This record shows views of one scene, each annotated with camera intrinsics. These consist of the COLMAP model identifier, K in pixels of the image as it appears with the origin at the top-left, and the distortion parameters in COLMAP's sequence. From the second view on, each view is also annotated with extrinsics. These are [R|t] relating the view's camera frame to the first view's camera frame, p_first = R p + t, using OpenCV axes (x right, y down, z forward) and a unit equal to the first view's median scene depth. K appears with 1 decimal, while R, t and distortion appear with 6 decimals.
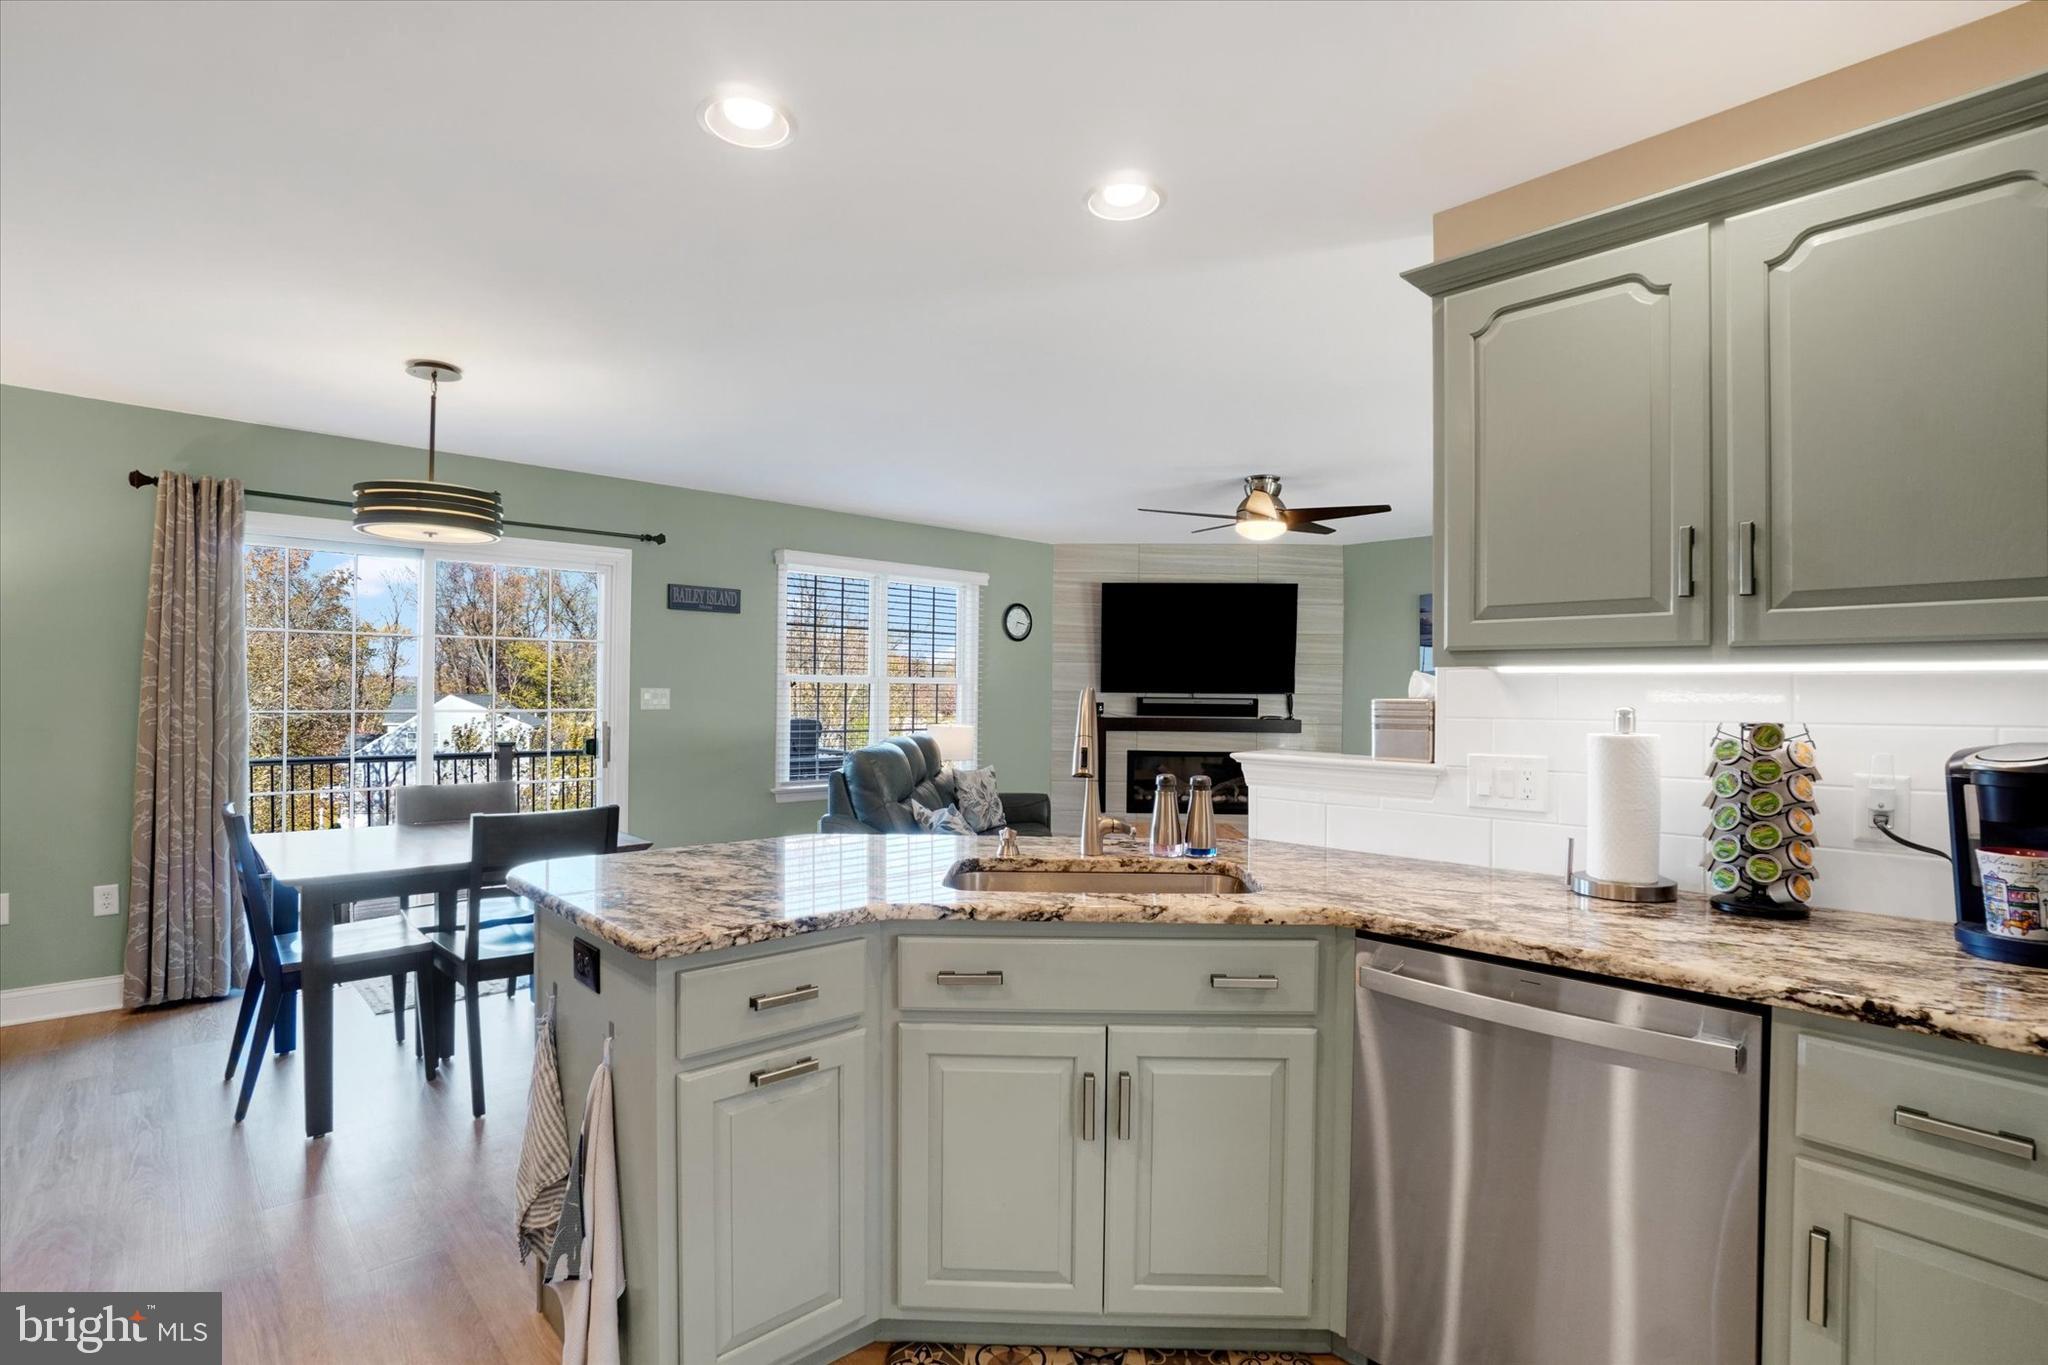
lens RADIAL K [[962.4, 0, 1024.0], [0, 962.4, 682.5], [0, 0, 1]] dist [-0.062179, 0.021942]
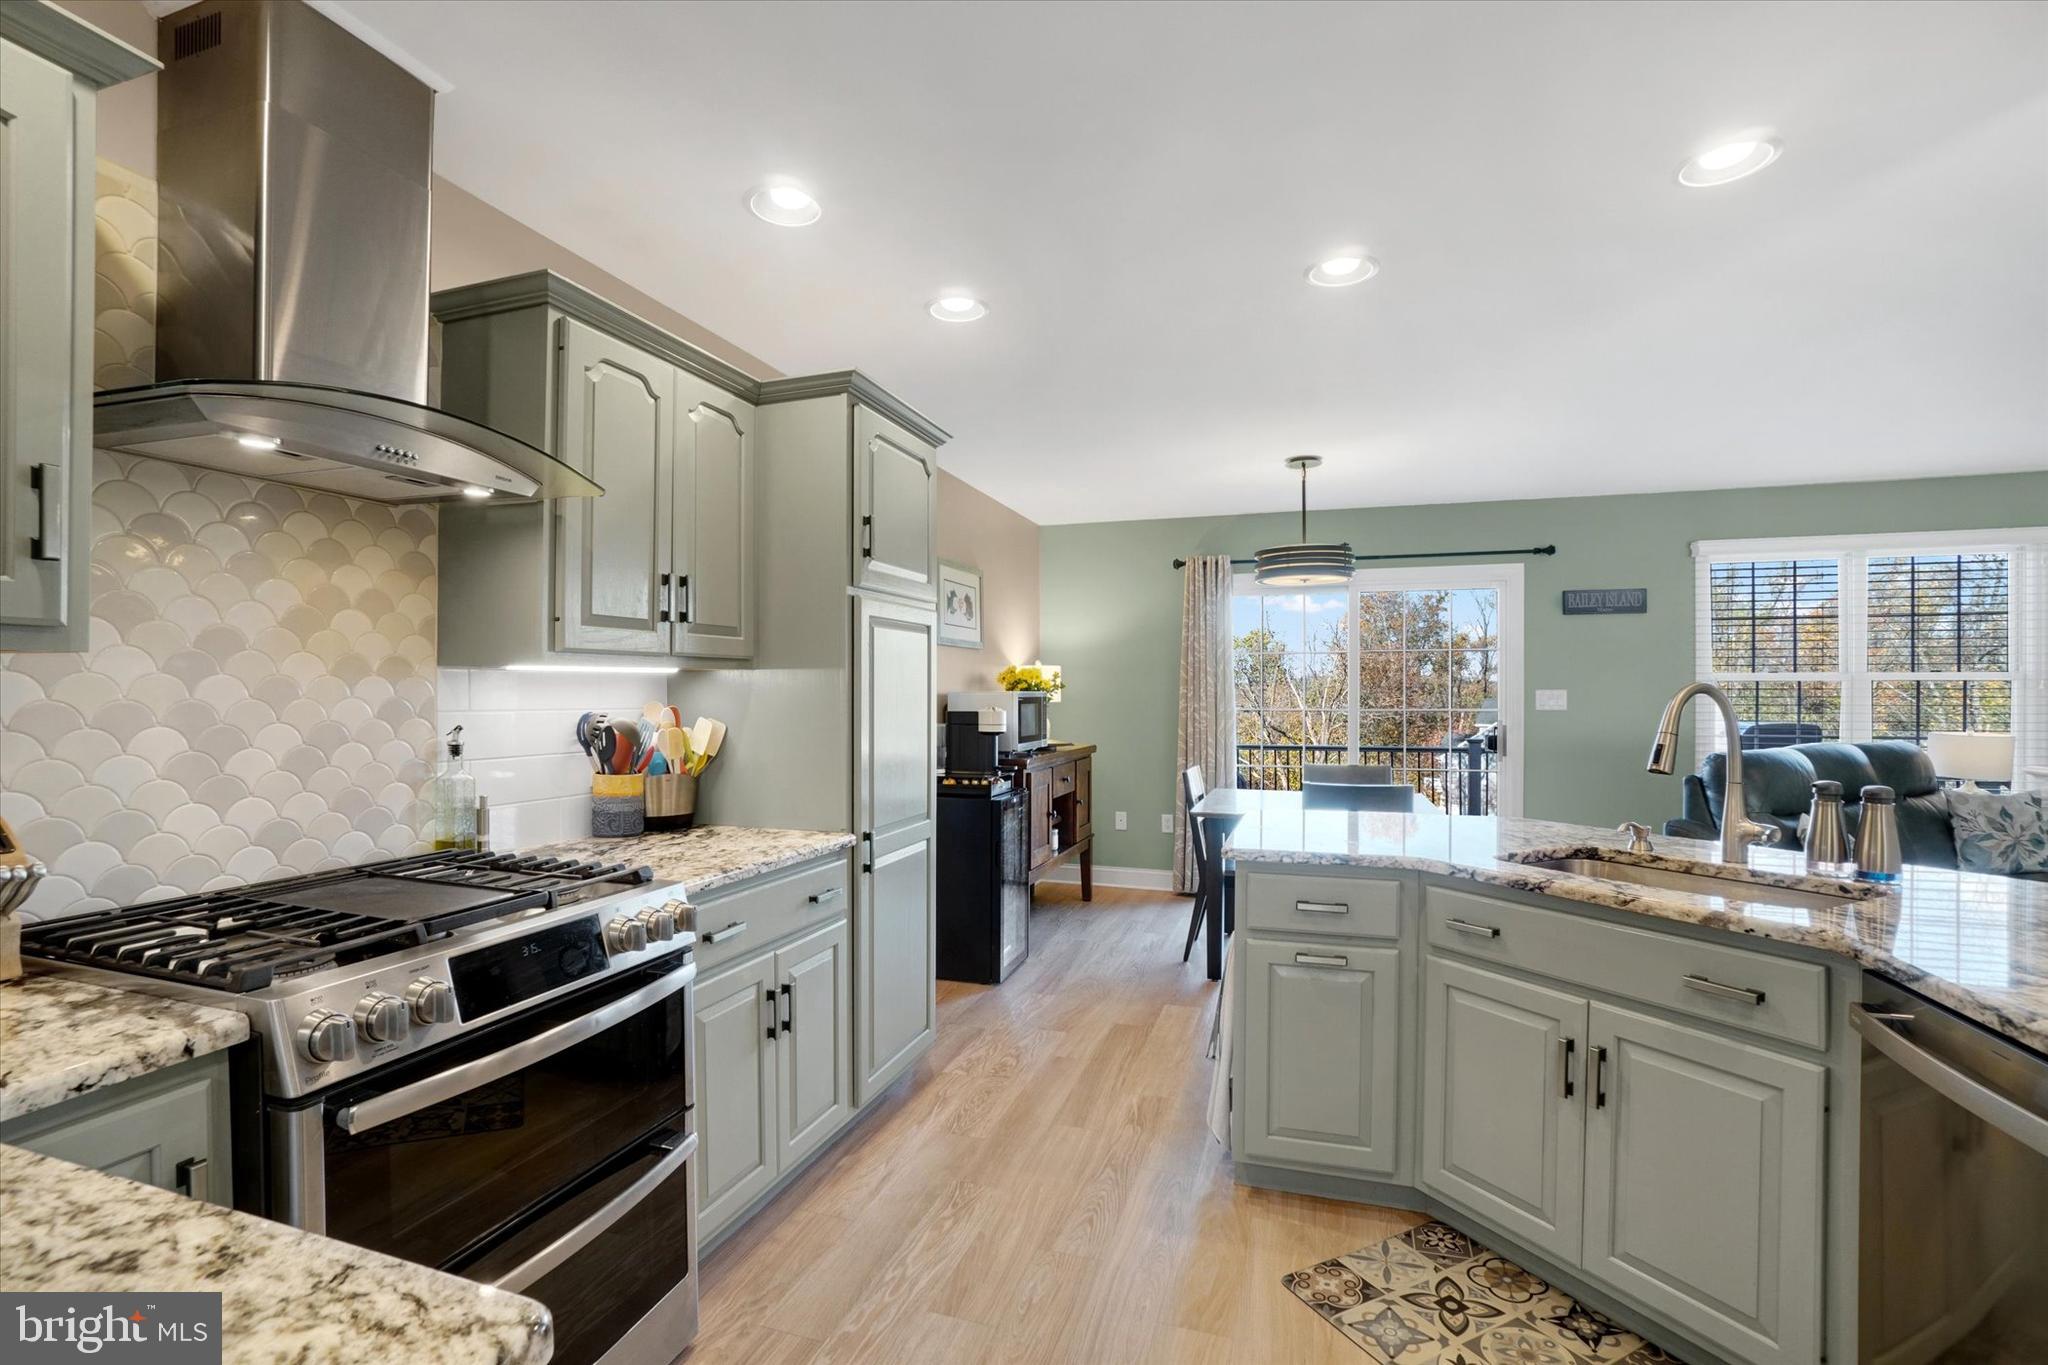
lens RADIAL K [[962.4, 0, 1024.0], [0, 962.4, 682.5], [0, 0, 1]] dist [-0.062179, 0.021942]
pose [[0.475621, -0.017974, -0.879467, 0.564259], [0.013909, 0.999820, -0.012912, 0.006289], [0.879540, -0.006091, 0.475785, -0.046352]]
